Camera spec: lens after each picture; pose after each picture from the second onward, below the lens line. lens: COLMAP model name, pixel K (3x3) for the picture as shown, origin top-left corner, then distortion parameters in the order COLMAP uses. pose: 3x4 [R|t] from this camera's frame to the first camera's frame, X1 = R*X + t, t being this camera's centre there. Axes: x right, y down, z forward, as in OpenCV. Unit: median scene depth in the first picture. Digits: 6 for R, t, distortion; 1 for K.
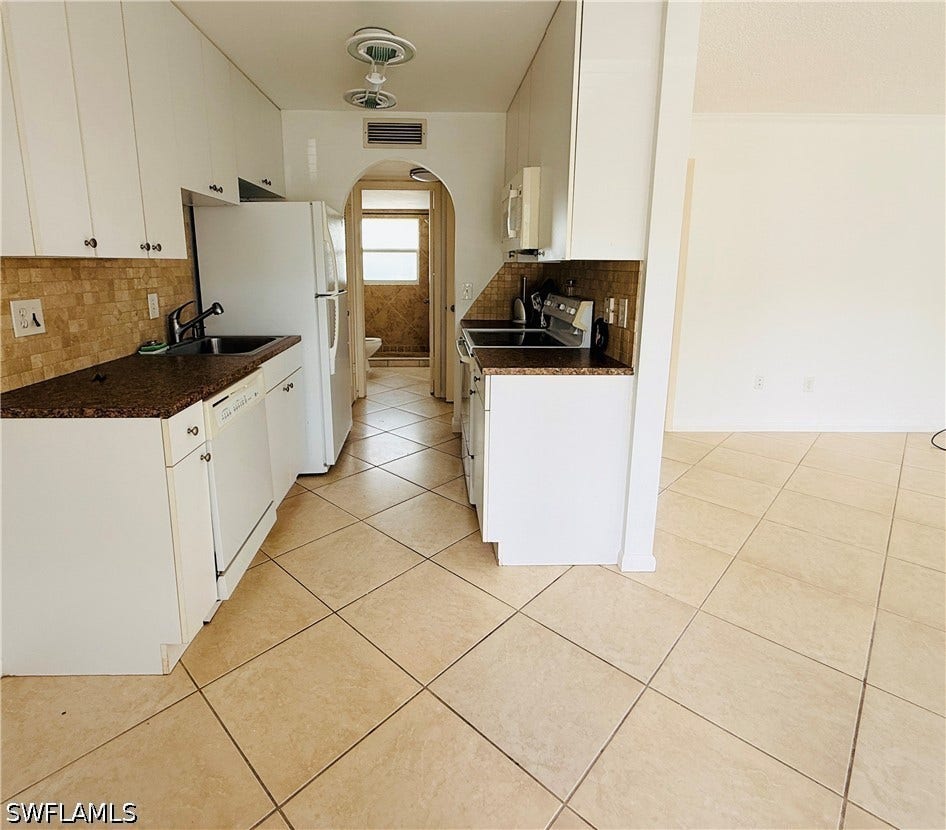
lens RADIAL K [[500.4, 0, 441.7], [0, 500.4, 353.9], [0, 0, 1]] dist [0.004703, 0.002106]
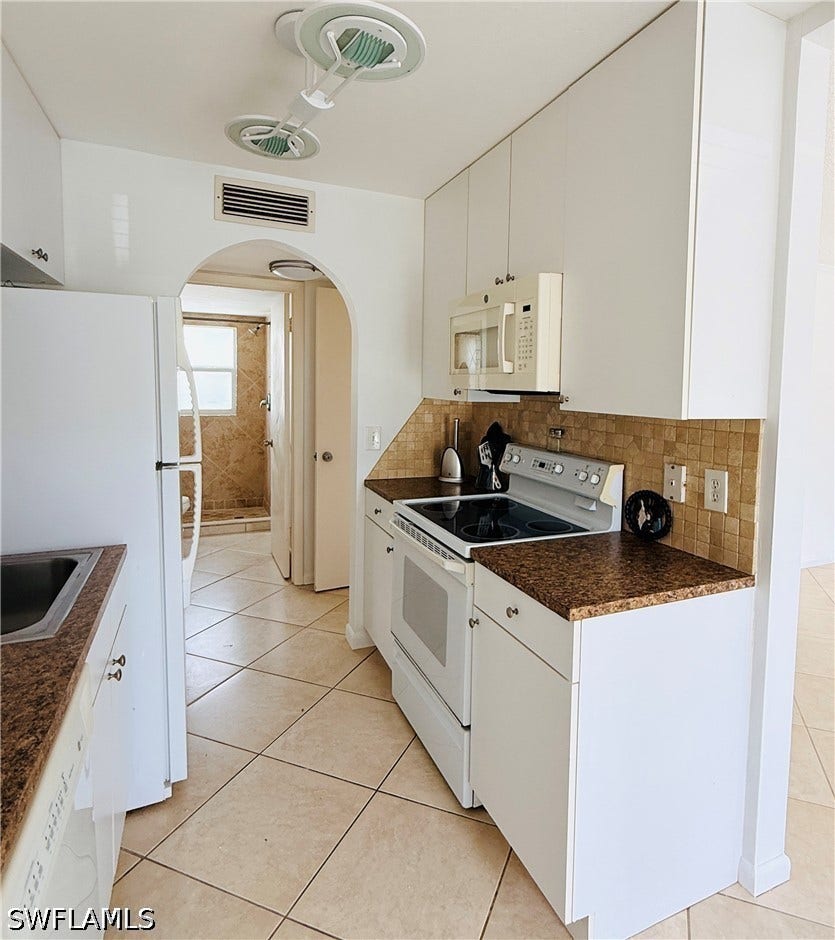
lens RADIAL K [[560.8, 0, 459.1], [0, 560.8, 416.4], [0, 0, 1]] dist [-0.001667, 0.002434]
pose [[0.914630, -0.008368, 0.404205, -0.243098], [0.054163, 0.993309, -0.101997, -0.110480], [-0.400647, 0.115183, 0.908964, 0.385036]]
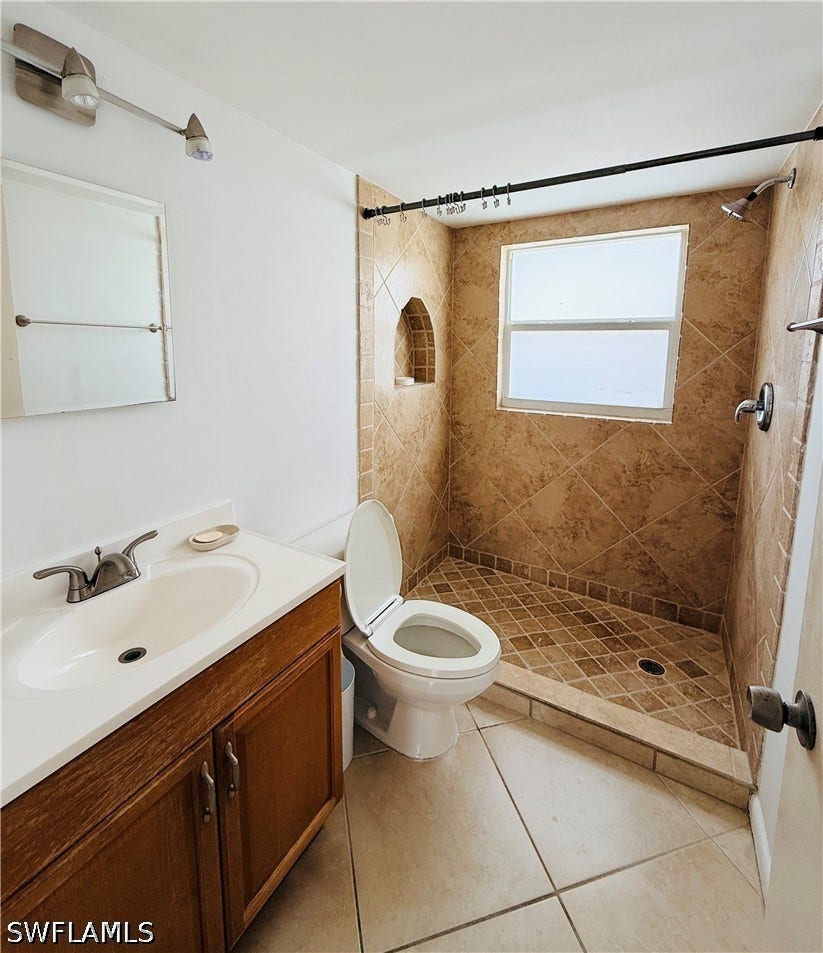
lens RADIAL K [[440.7, 0, 410.1], [0, 440.7, 401.8], [0, 0, 1]] dist [-0.000080, 0.000156]
pose [[0.852168, 0.070255, -0.518531, -0.130818], [-0.098545, 0.994762, -0.027173, -0.396120], [0.513906, 0.074254, 0.854627, 2.032411]]
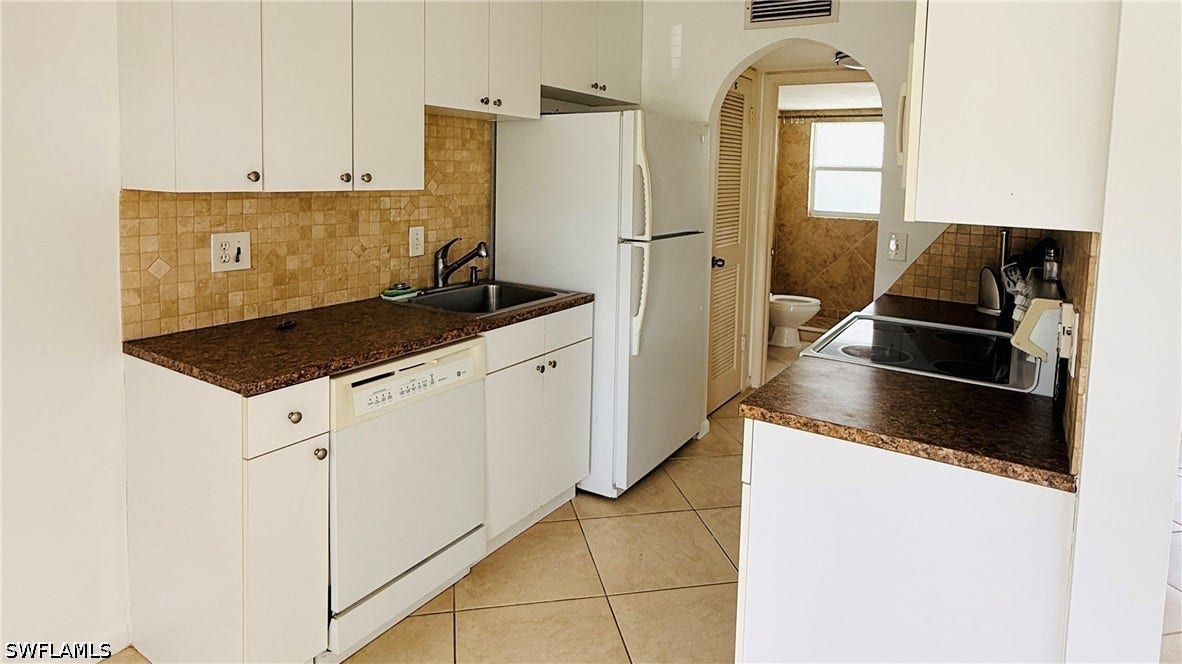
lens RADIAL K [[673.1, 0, 593.1], [0, 673.1, 219.9], [0, 0, 1]] dist [0.001414, 0.001322]
pose [[0.833875, 0.059046, -0.548786, 0.293205], [-0.121340, 0.989549, -0.077906, -0.081474], [0.538450, 0.131554, 0.832325, 0.224458]]
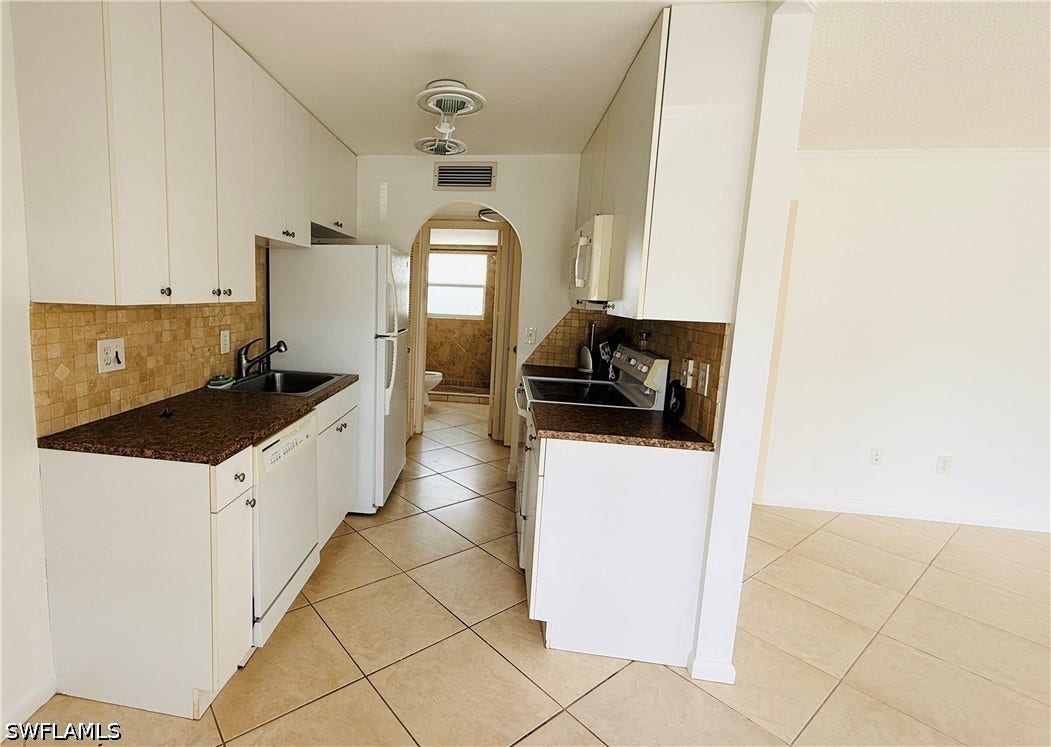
lens RADIAL K [[497.4, 0, 419.4], [0, 497.4, 354.0], [0, 0, 1]] dist [0.005032, -0.000399]
pose [[0.983062, 0.053395, -0.175325, 0.016560], [-0.062948, 0.996794, -0.049383, -0.045131], [0.172127, 0.059583, 0.983271, 0.036183]]
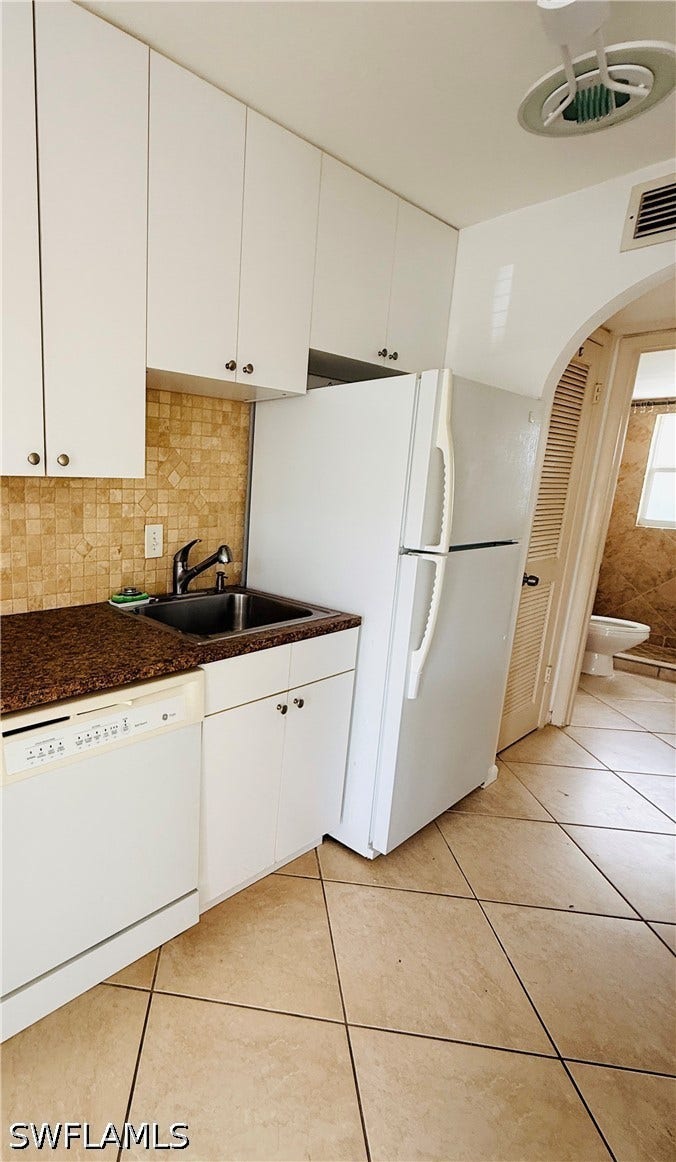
lens RADIAL K [[534.7, 0, 171.4], [0, 534.7, 587.0], [0, 0, 1]] dist [0.001411, 0.000432]
pose [[0.585711, 0.176861, -0.790988, 0.081421], [-0.167345, 0.981263, 0.095490, -0.112129], [0.793056, 0.076439, 0.604334, 0.561967]]
